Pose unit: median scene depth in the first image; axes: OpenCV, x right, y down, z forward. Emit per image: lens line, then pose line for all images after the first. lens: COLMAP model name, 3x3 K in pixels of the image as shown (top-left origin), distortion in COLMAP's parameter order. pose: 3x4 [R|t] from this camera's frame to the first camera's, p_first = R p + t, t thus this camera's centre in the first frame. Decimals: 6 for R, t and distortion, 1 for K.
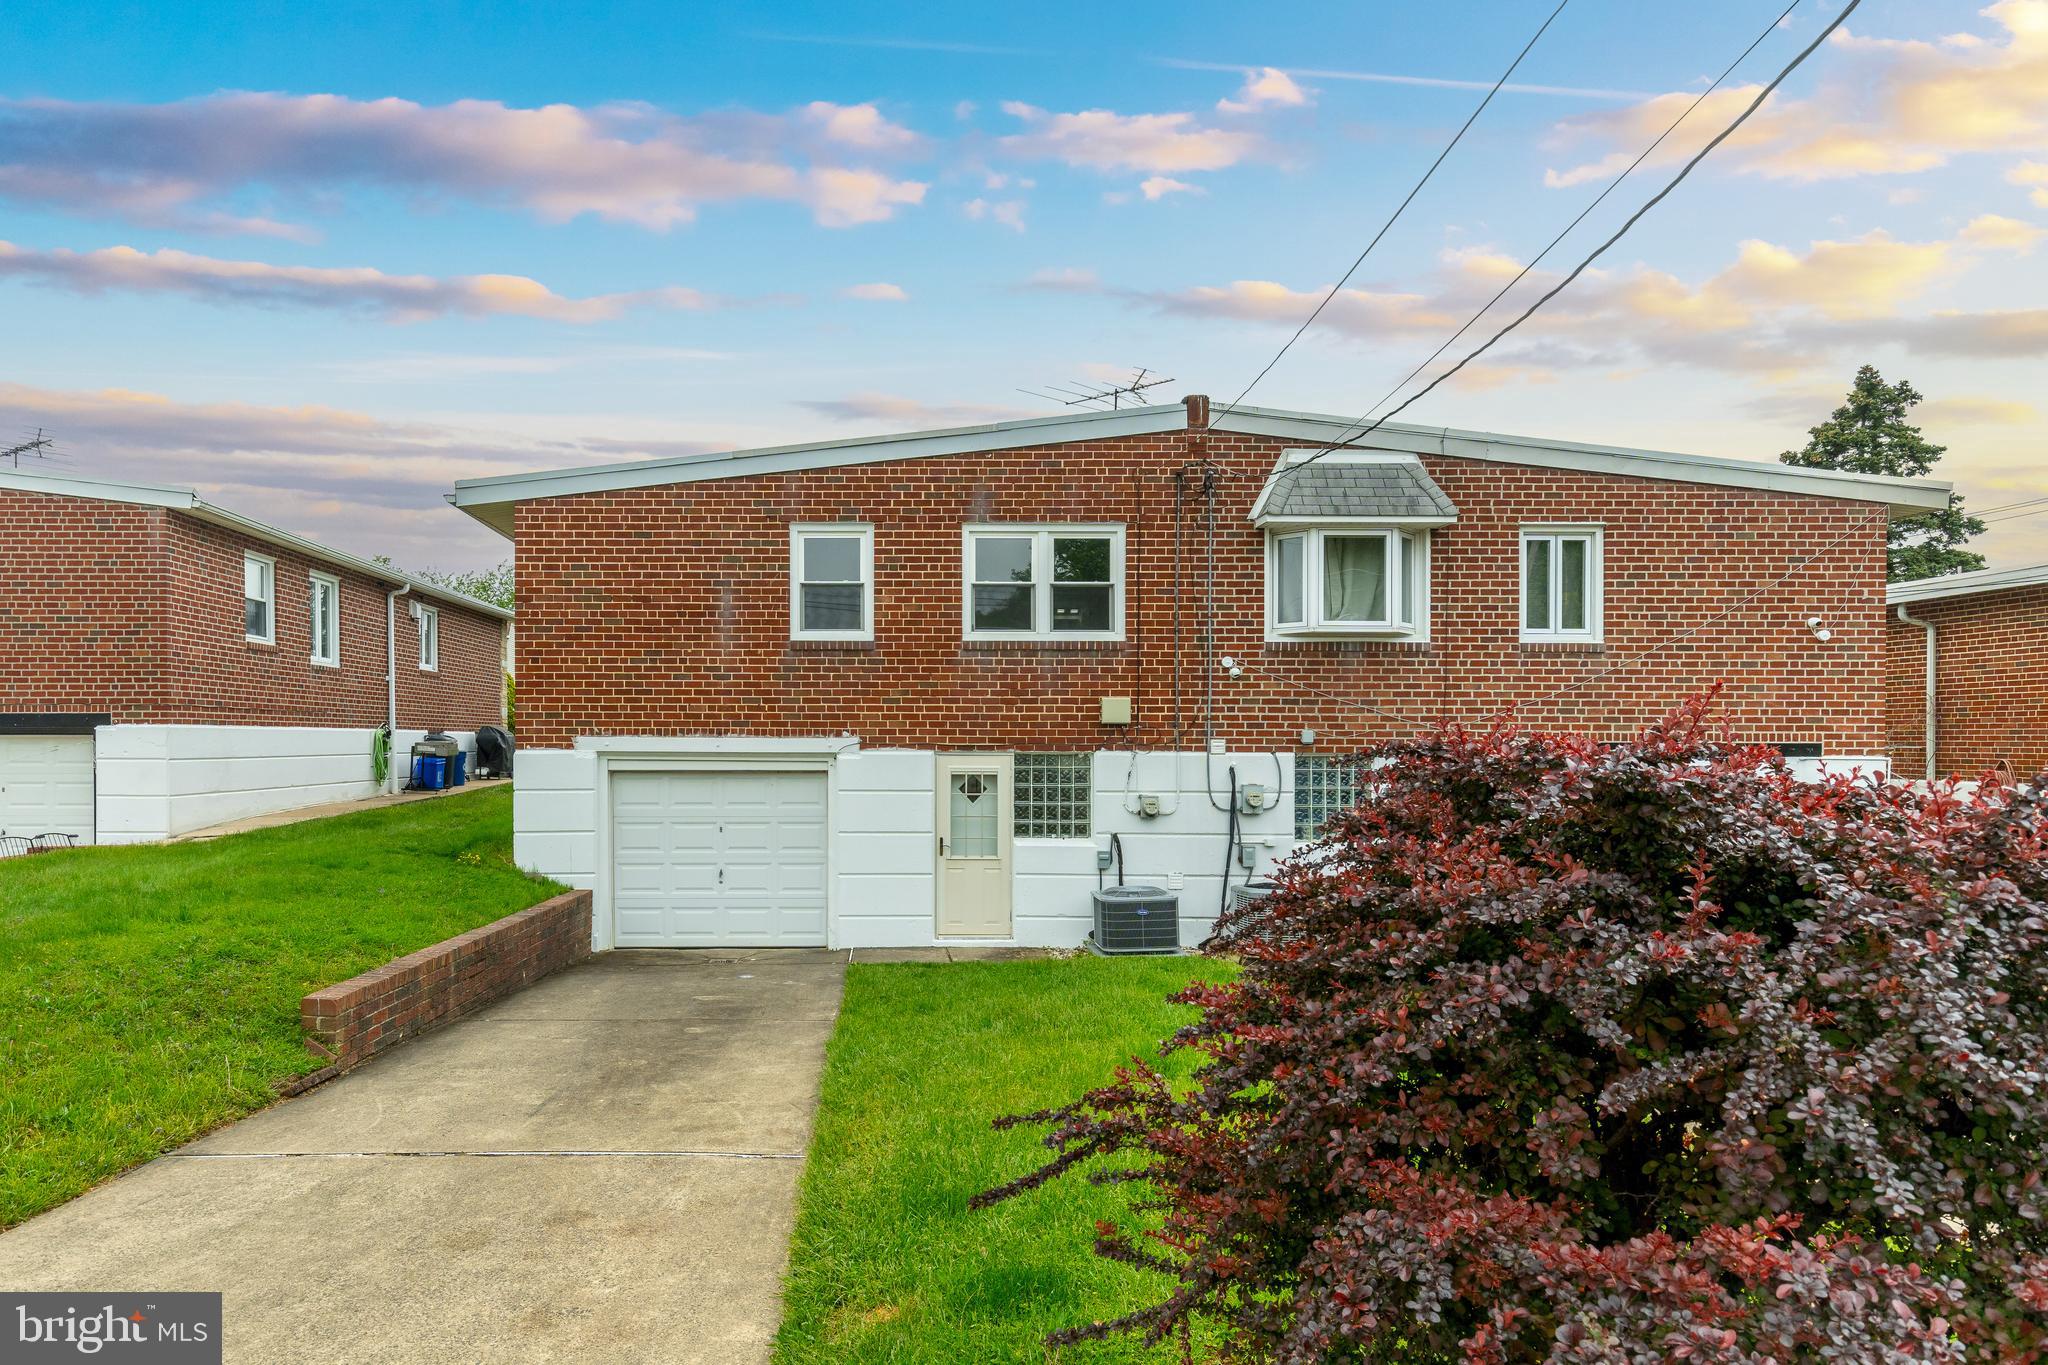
lens RADIAL K [[1245.5, 0, 1024.0], [0, 1245.5, 682.5], [0, 0, 1]] dist [0.003430, 0.001006]
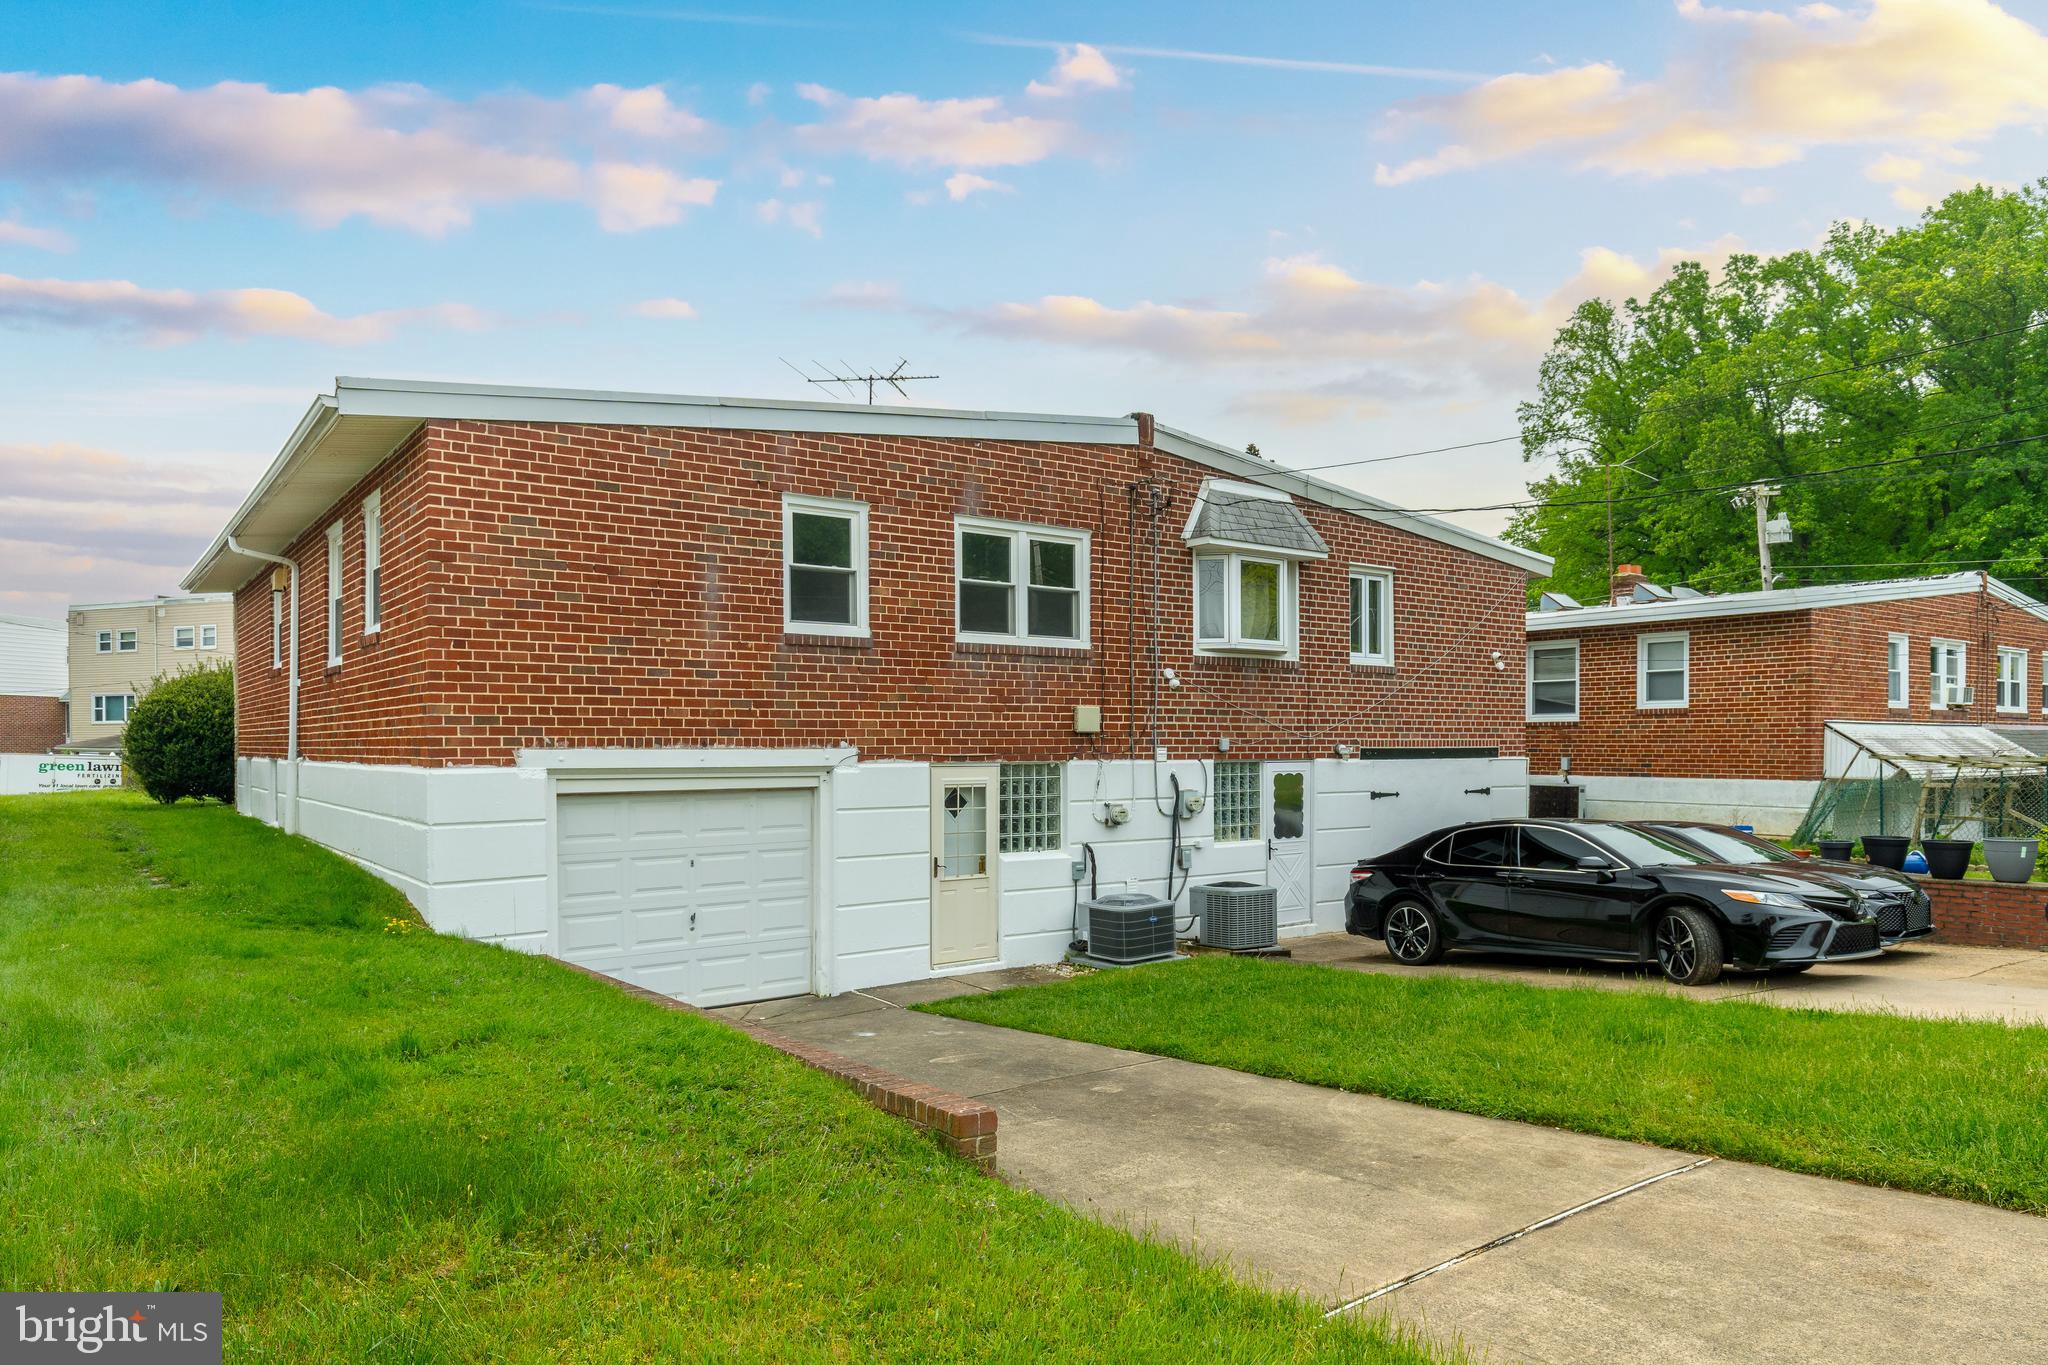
lens RADIAL K [[1257.6, 0, 1024.0], [0, 1257.6, 682.5], [0, 0, 1]] dist [-0.002703, -0.000532]
pose [[0.806863, 0.024109, 0.590246, -0.556304], [-0.021611, 0.999703, -0.011291, 0.005745], [-0.590343, -0.003646, 0.807145, 0.221243]]
